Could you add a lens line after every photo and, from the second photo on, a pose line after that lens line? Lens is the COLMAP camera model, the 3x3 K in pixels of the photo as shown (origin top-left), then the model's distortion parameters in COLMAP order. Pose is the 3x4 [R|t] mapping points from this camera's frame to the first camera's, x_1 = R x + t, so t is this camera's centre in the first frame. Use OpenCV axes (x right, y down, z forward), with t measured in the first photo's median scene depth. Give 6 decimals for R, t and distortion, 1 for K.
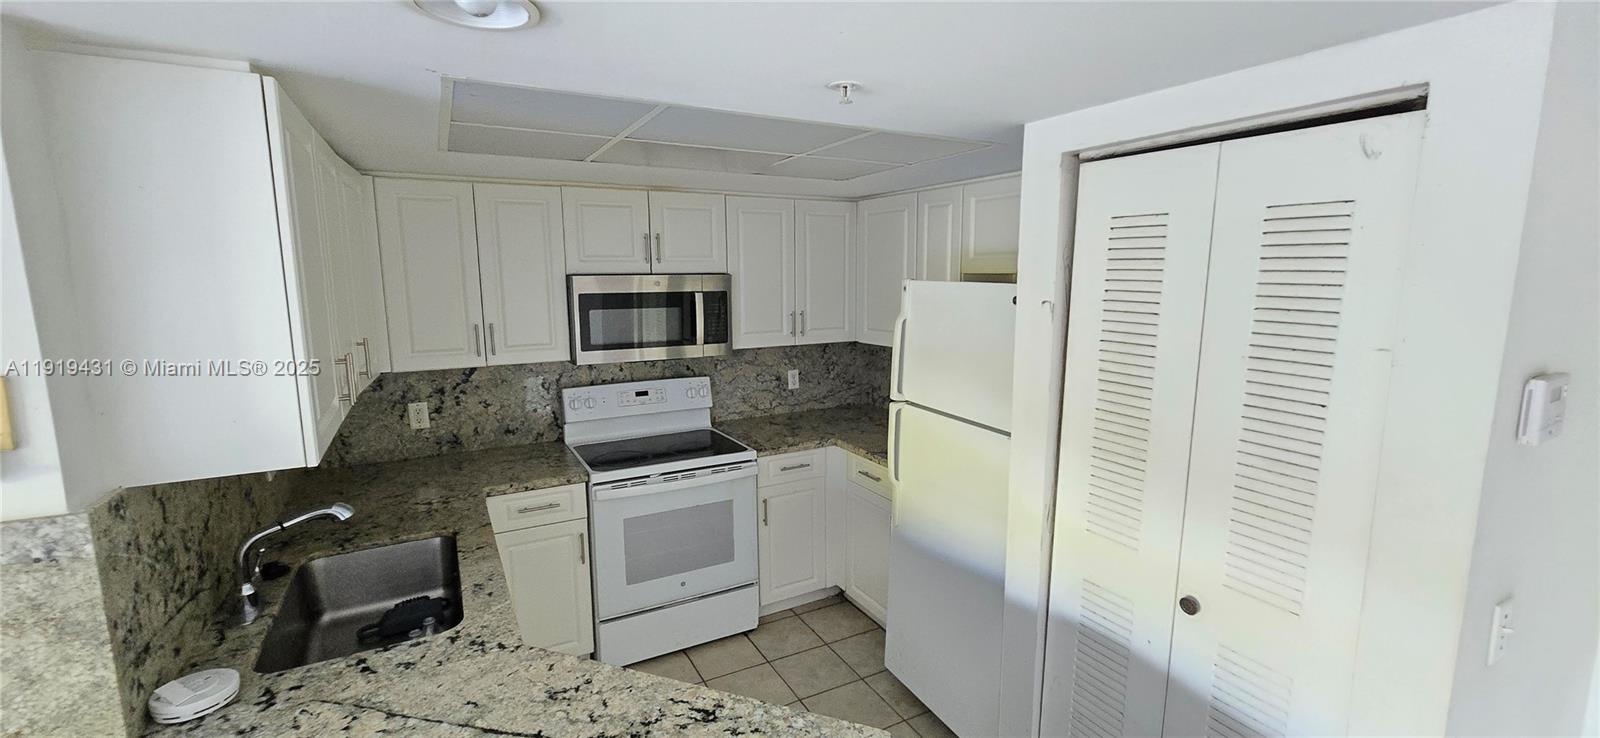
lens RADIAL K [[656.1, 0, 799.0], [0, 656.1, 369.1], [0, 0, 1]] dist [0.000344, -0.000184]
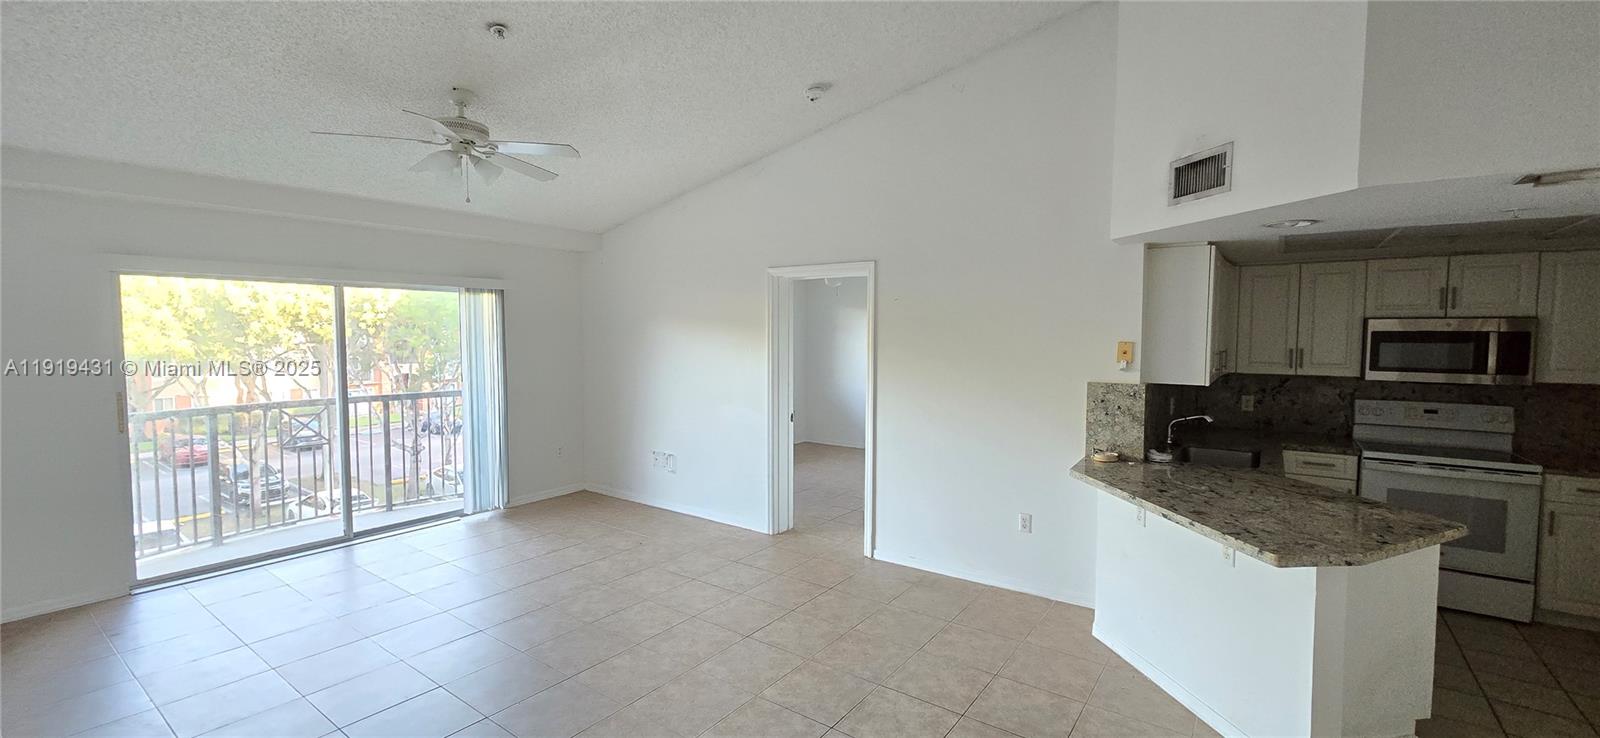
lens RADIAL K [[656.1, 0, 799.3], [0, 656.1, 366.6], [0, 0, 1]] dist [0.000344, -0.000184]
pose [[0.427110, 0.056596, -0.902427, 0.428500], [-0.136770, 0.990599, -0.002606, 0.136765], [0.893796, 0.124538, 0.430835, -0.738410]]
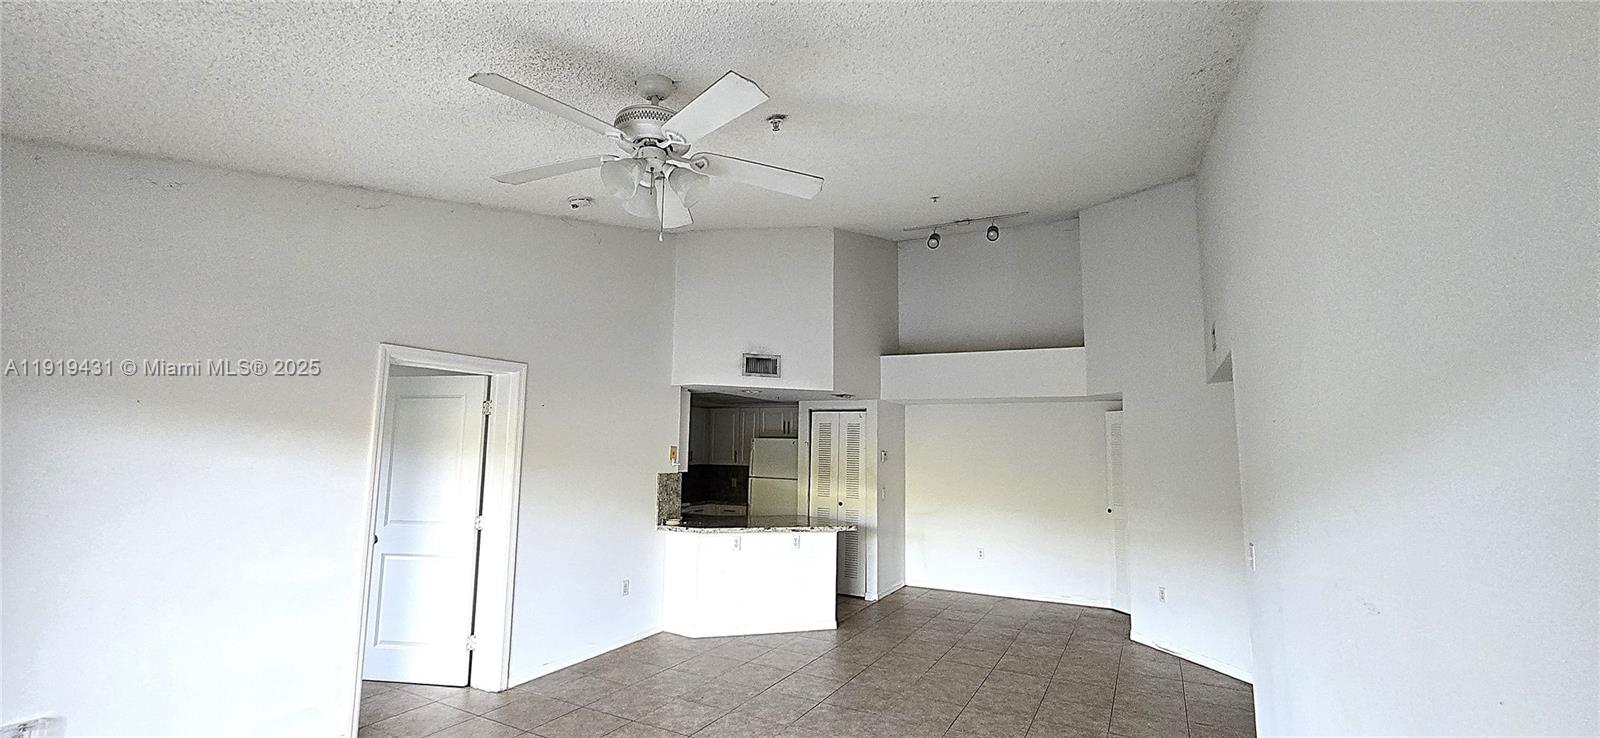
lens RADIAL K [[656.1, 0, 800.5], [0, 656.1, 364.5], [0, 0, 1]] dist [0.000344, -0.000184]
pose [[0.836653, 0.085584, 0.541005, -1.192538], [0.060790, 0.967106, -0.247003, 0.274794], [-0.544349, 0.239543, 0.803930, -1.505148]]
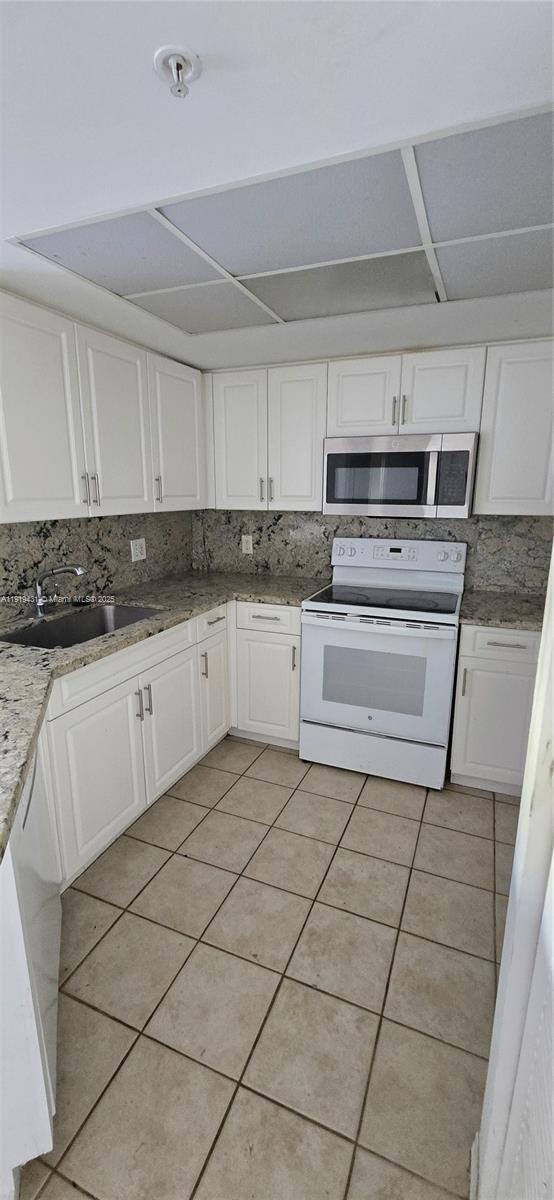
lens RADIAL K [[492.1, 0, 283.4], [0, 492.1, 599.9], [0, 0, 1]] dist [0.000344, -0.000184]
pose [[0.633538, 0.178586, -0.752819, 0.322647], [-0.121465, 0.983889, 0.131182, 0.038003], [0.764117, 0.008332, 0.645023, 0.344133]]
